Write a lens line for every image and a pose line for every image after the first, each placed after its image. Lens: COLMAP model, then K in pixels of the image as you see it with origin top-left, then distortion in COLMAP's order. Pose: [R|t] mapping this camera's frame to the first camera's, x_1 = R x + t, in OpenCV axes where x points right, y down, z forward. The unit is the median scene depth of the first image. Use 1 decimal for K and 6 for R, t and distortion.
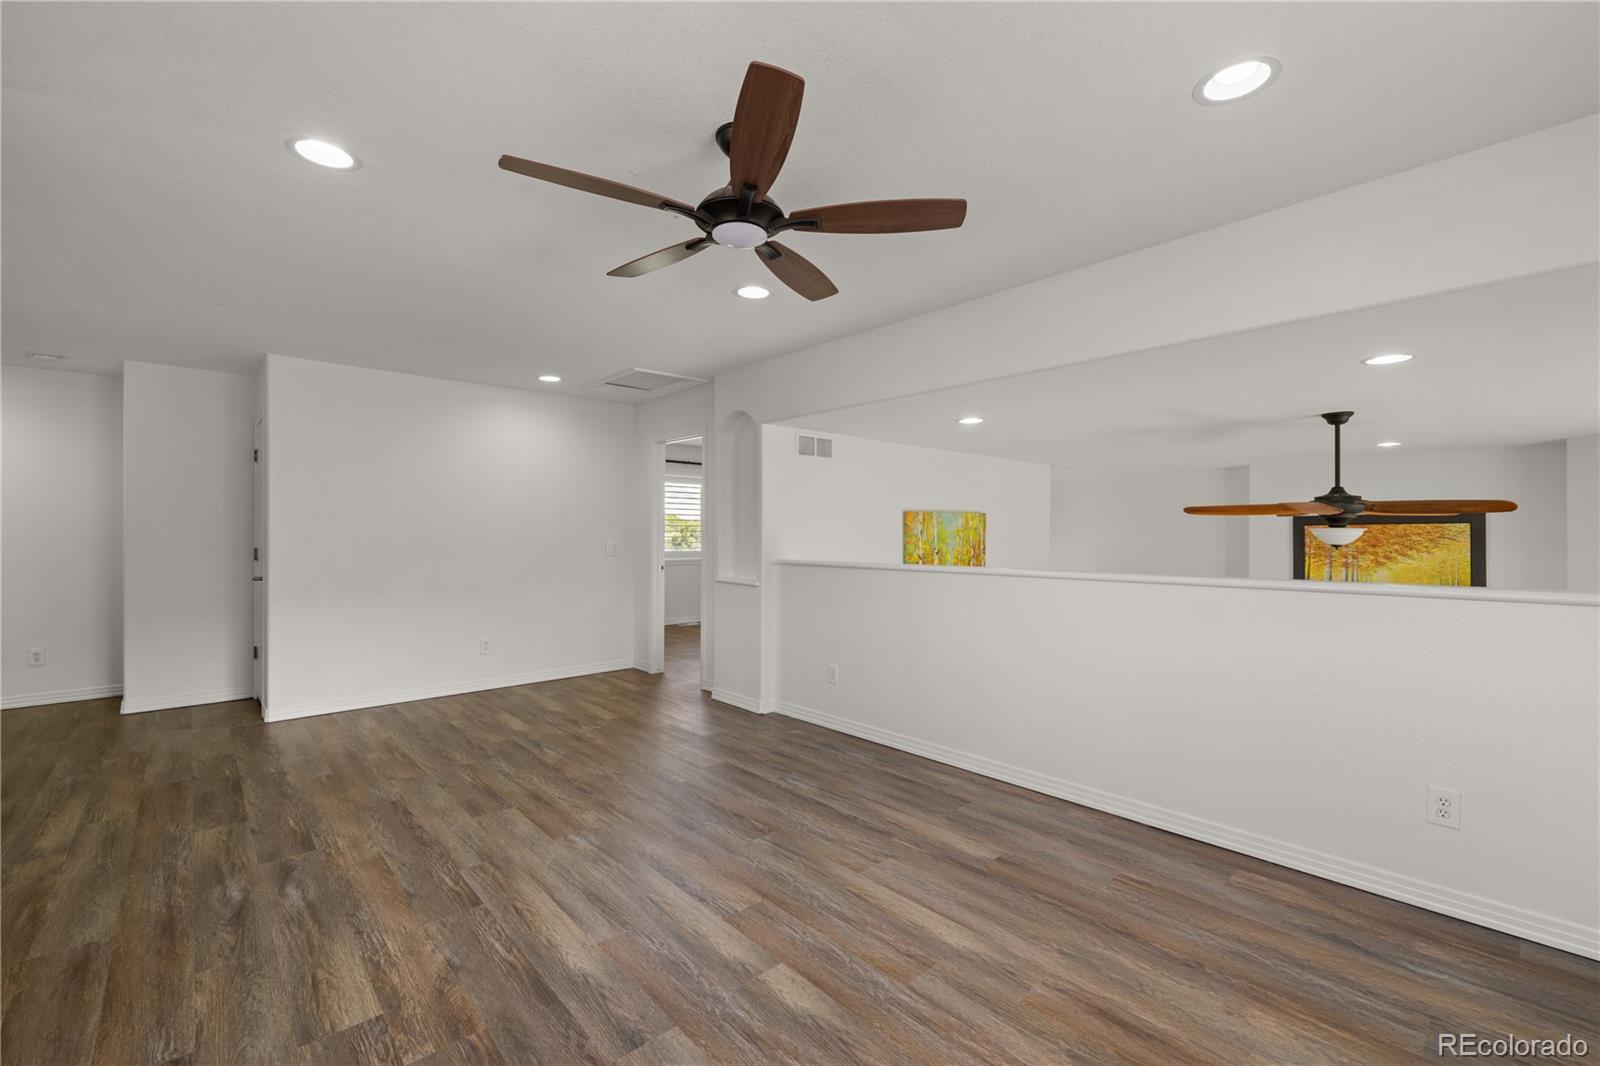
lens RADIAL K [[671.0, 0, 795.1], [0, 671.0, 514.6], [0, 0, 1]] dist [-0.000112, -0.000187]
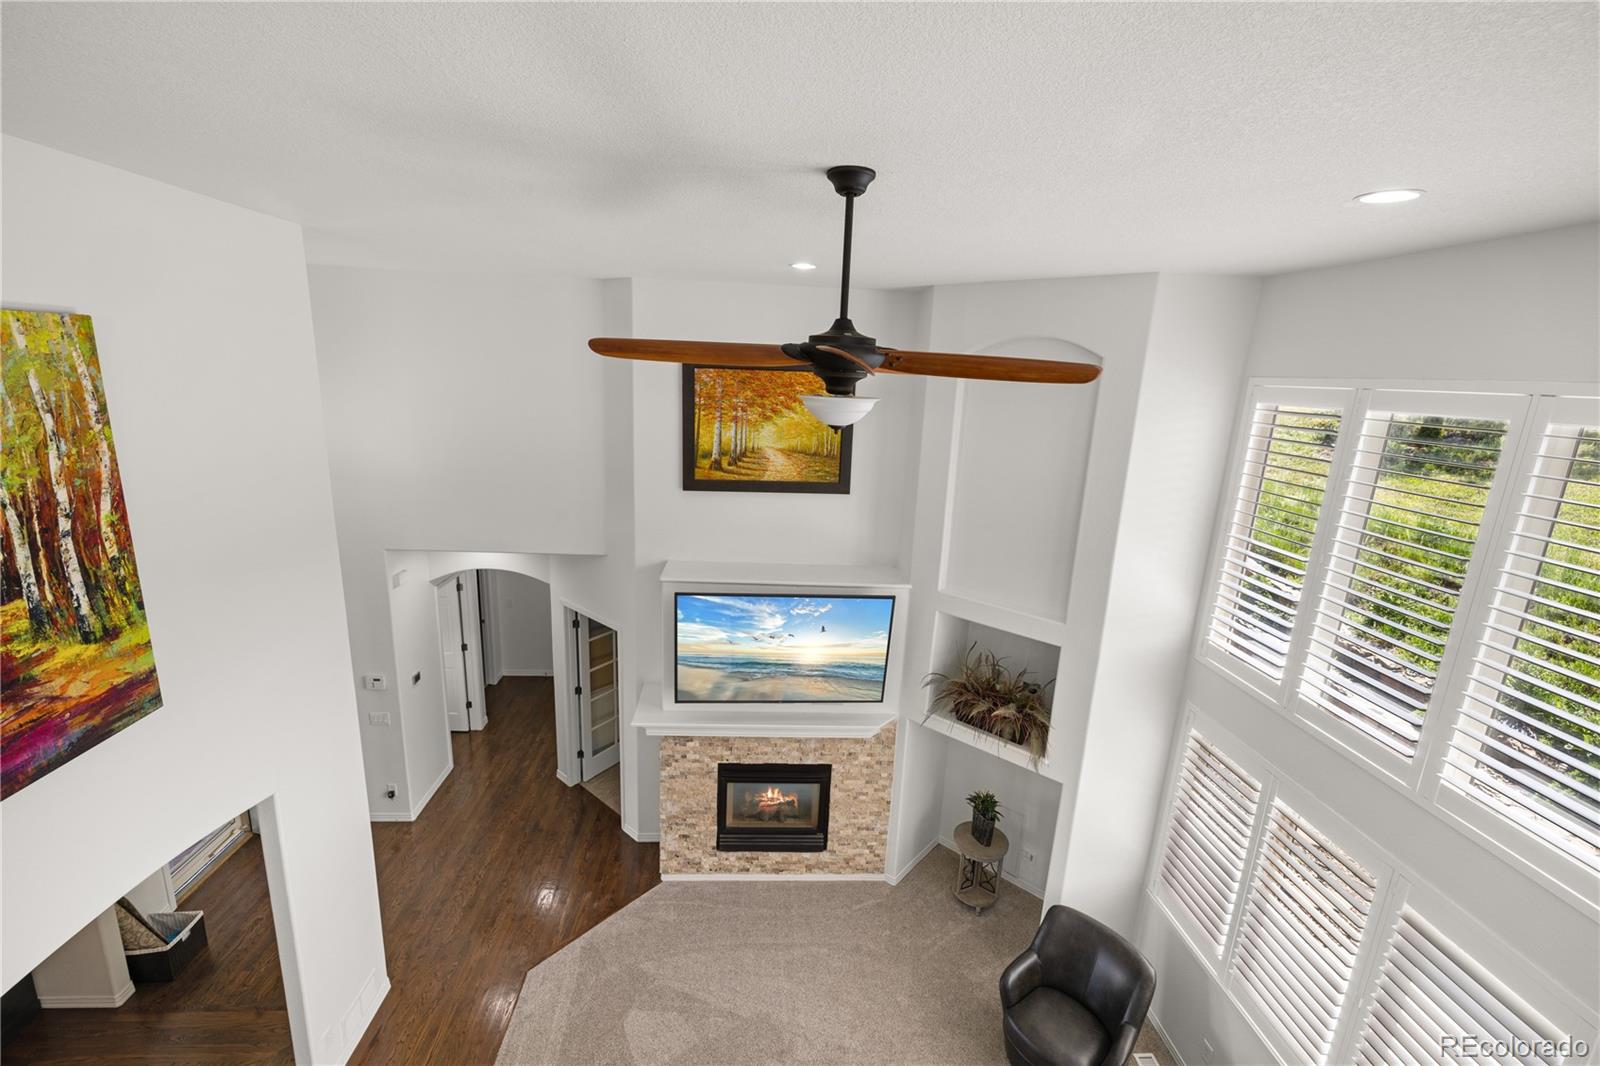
lens RADIAL K [[671.0, 0, 795.1], [0, 671.0, 514.6], [0, 0, 1]] dist [-0.000112, -0.000187]
pose [[0.622304, -0.141915, 0.769804, 0.225928], [-0.065196, 0.970615, 0.231639, -0.006975], [-0.780056, -0.194338, 0.594765, 0.448801]]
